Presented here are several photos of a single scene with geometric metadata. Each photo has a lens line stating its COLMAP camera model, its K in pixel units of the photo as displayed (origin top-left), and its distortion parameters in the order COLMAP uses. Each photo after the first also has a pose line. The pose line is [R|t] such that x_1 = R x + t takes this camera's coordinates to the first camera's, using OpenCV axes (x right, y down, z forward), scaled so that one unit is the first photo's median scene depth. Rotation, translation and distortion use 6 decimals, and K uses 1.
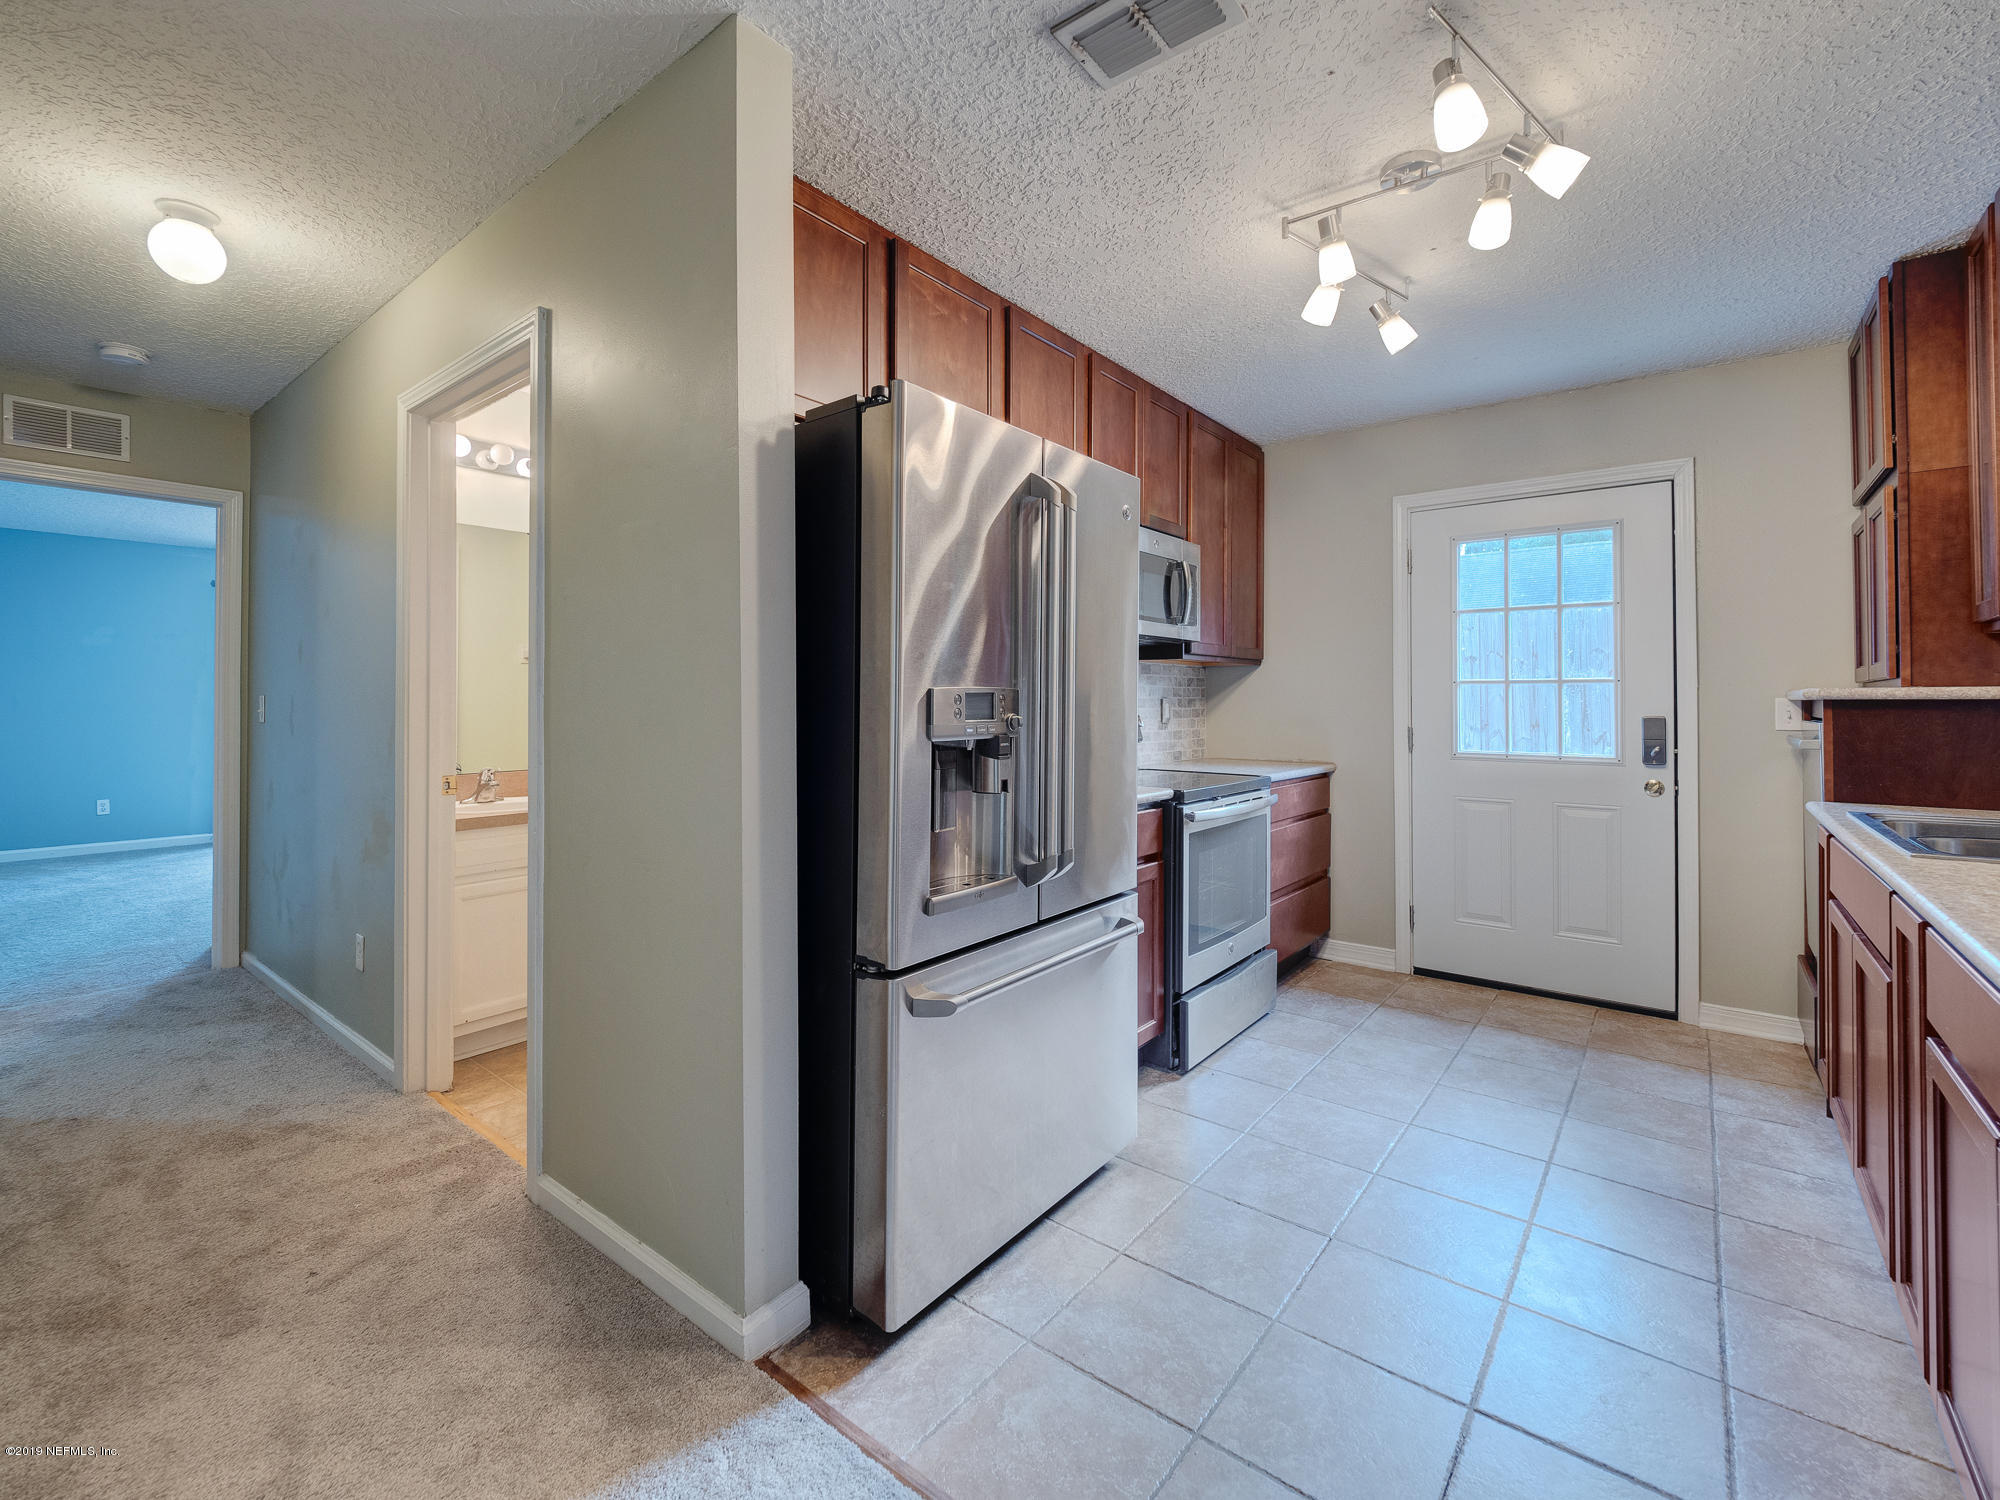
lens RADIAL K [[871.7, 0, 988.2], [0, 871.7, 711.1], [0, 0, 1]] dist [-0.001624, -0.000413]
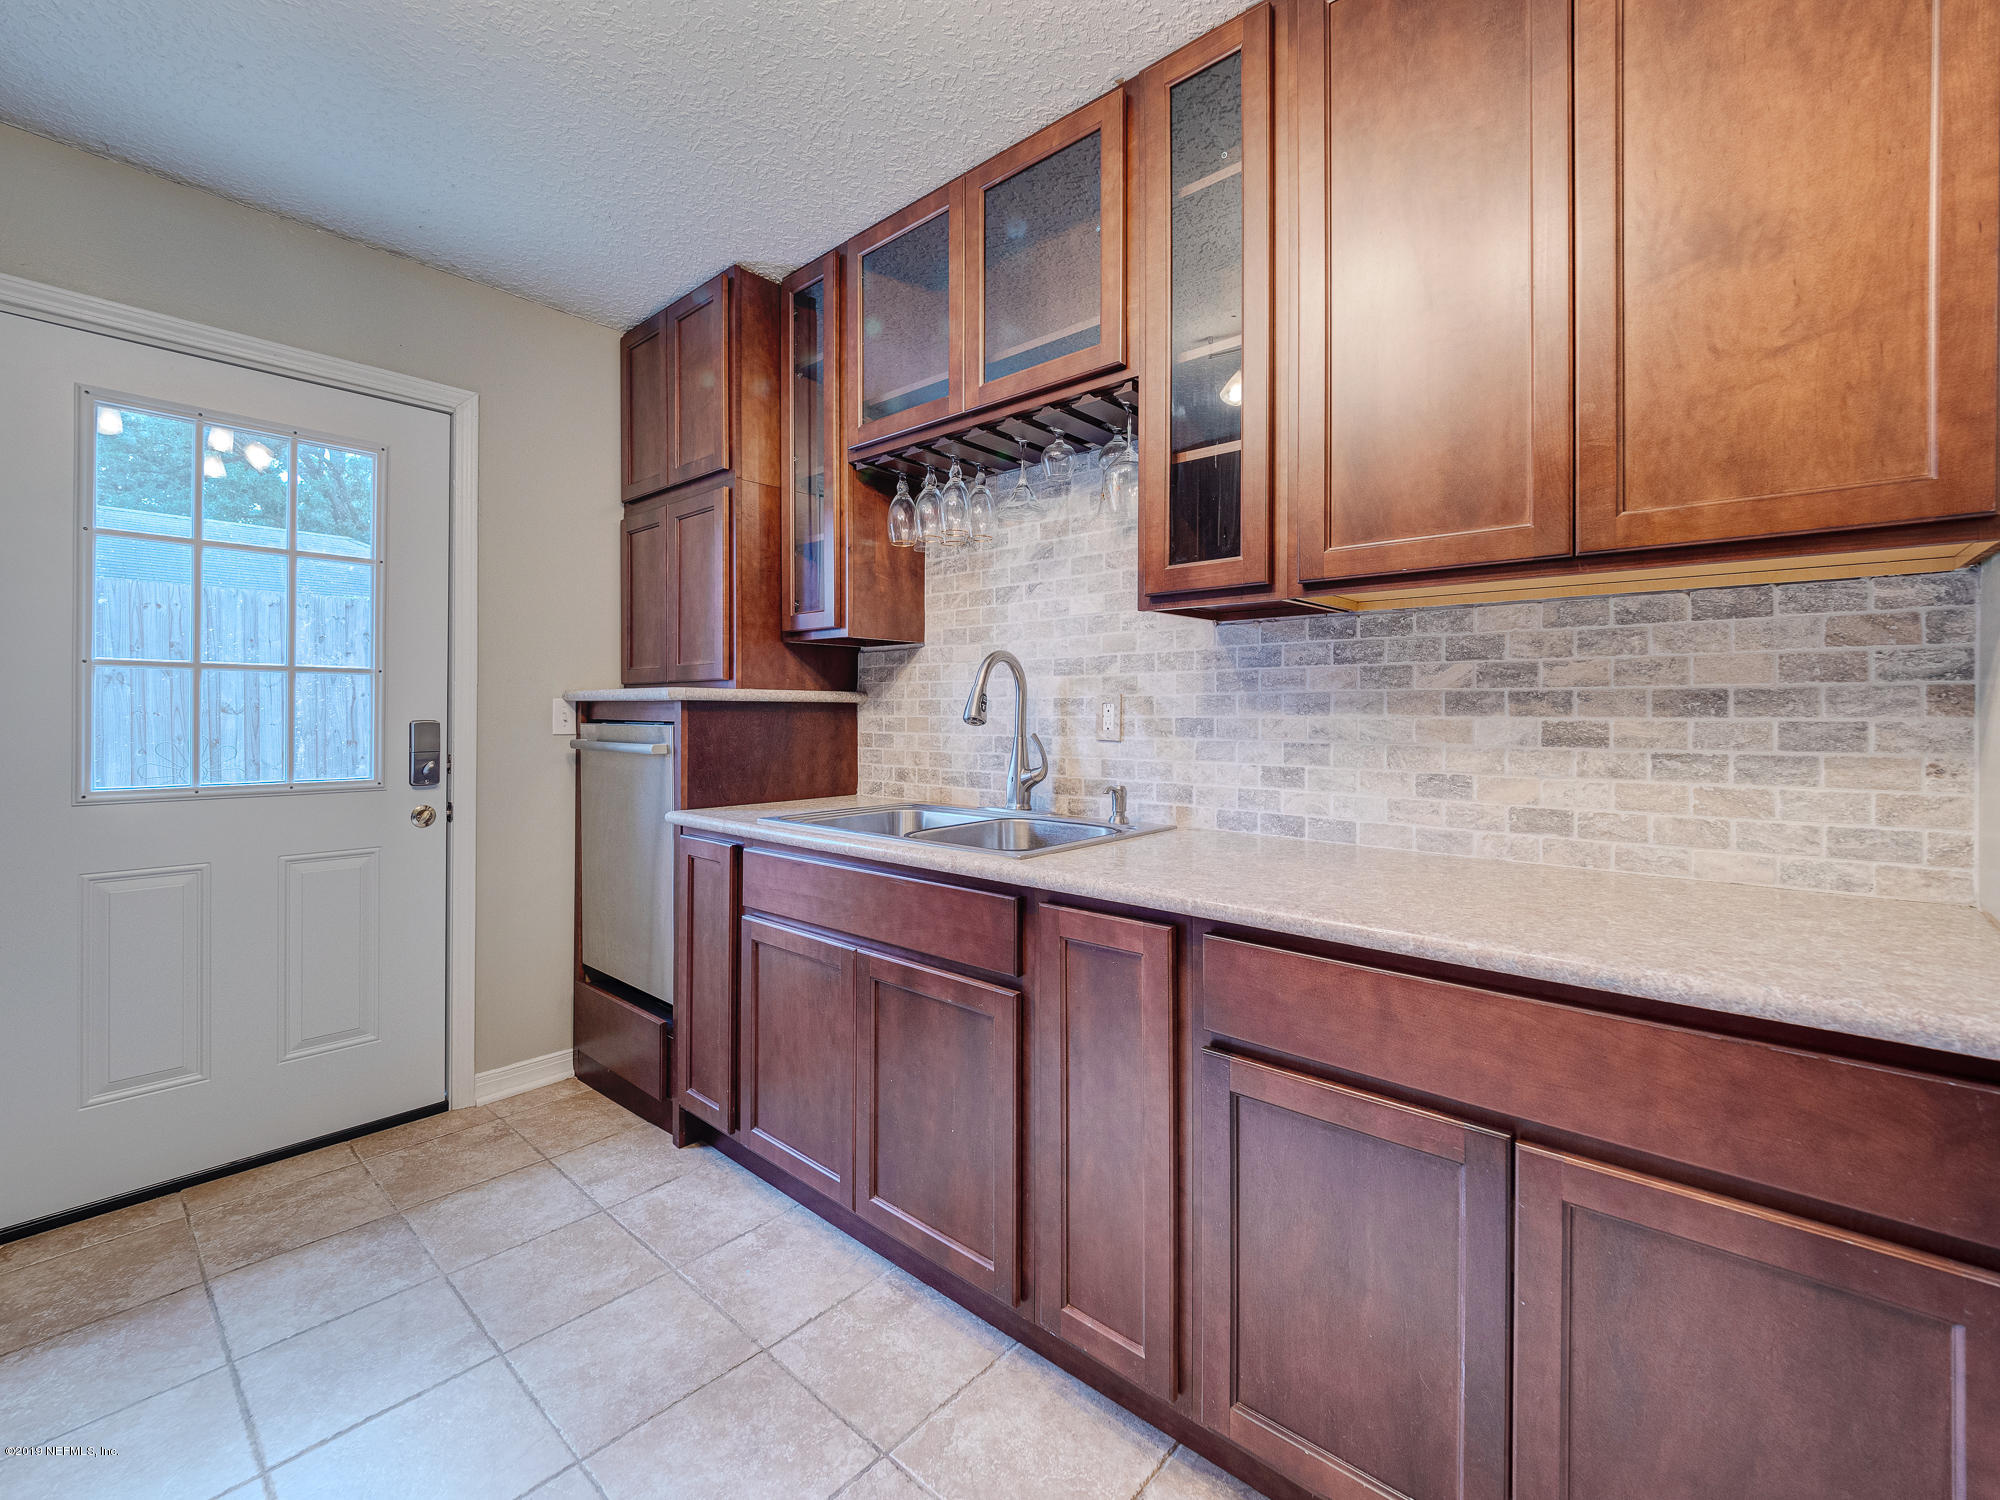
lens RADIAL K [[871.7, 0, 988.2], [0, 871.7, 711.1], [0, 0, 1]] dist [-0.001624, -0.000413]
pose [[0.058380, 0.001232, 0.998294, 0.044418], [0.003072, 0.999994, -0.001414, 0.000378], [-0.998290, 0.003149, 0.058375, 0.517277]]
